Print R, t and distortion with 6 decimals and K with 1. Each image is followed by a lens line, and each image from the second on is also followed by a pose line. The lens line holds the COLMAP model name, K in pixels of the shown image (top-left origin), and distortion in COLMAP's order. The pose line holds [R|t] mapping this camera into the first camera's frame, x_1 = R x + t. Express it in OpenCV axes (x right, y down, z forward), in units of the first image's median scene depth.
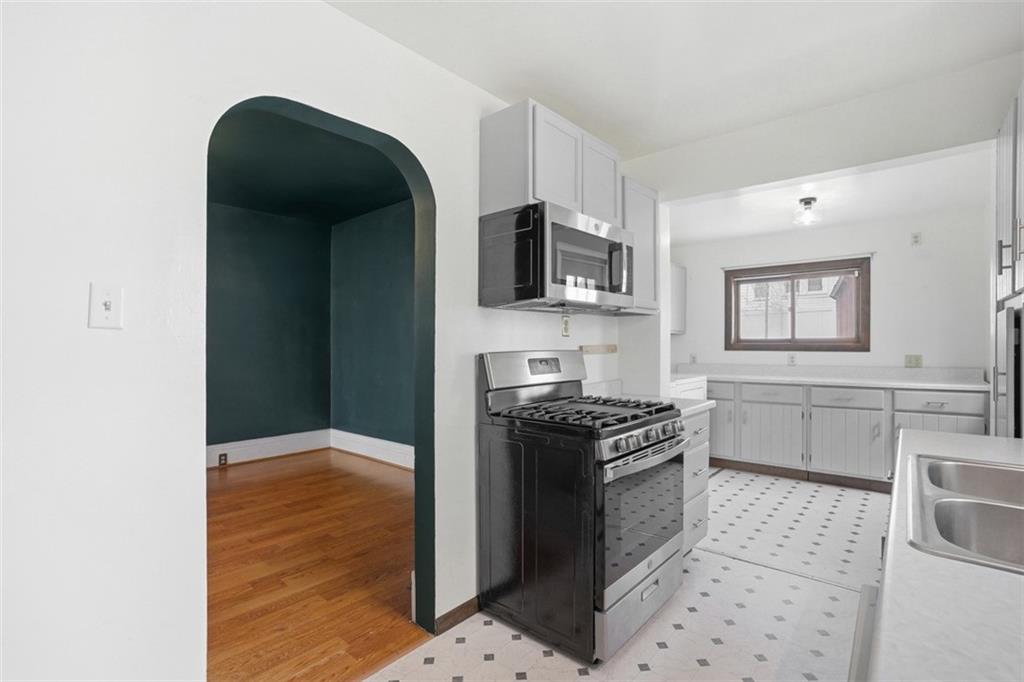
lens RADIAL K [[469.3, 0, 515.4], [0, 469.3, 342.4], [0, 0, 1]] dist [-0.049516, 0.000152]
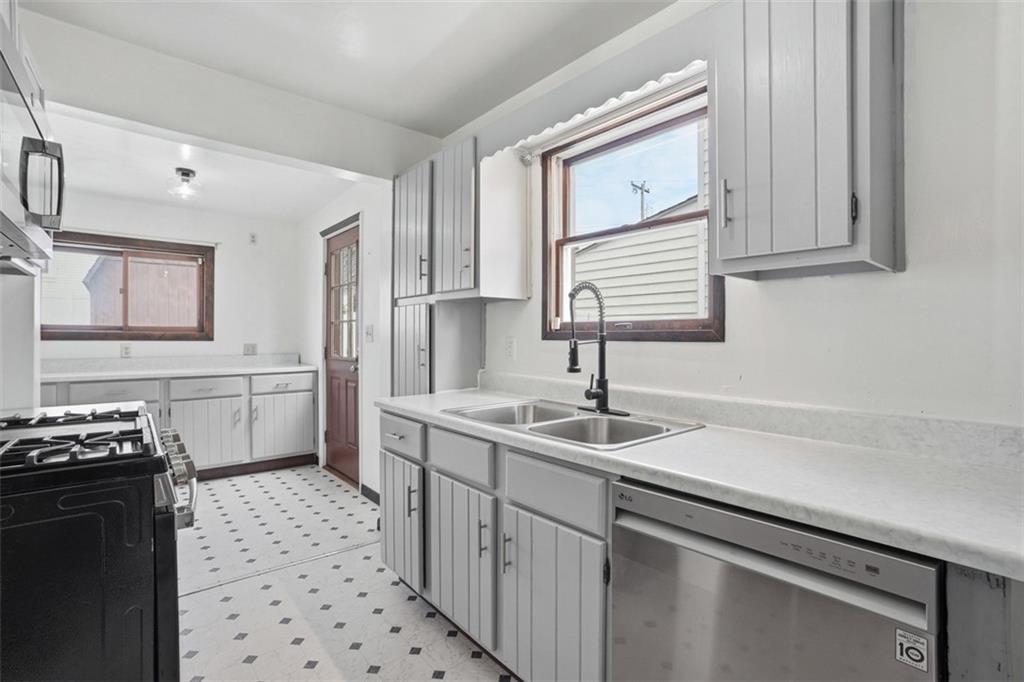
lens RADIAL K [[469.3, 0, 515.4], [0, 469.3, 342.4], [0, 0, 1]] dist [-0.049516, 0.000152]
pose [[0.134066, -0.002892, 0.990968, -0.144595], [-0.005890, 0.999976, 0.003715, 0.016765], [-0.990955, -0.006335, 0.134046, 0.211773]]
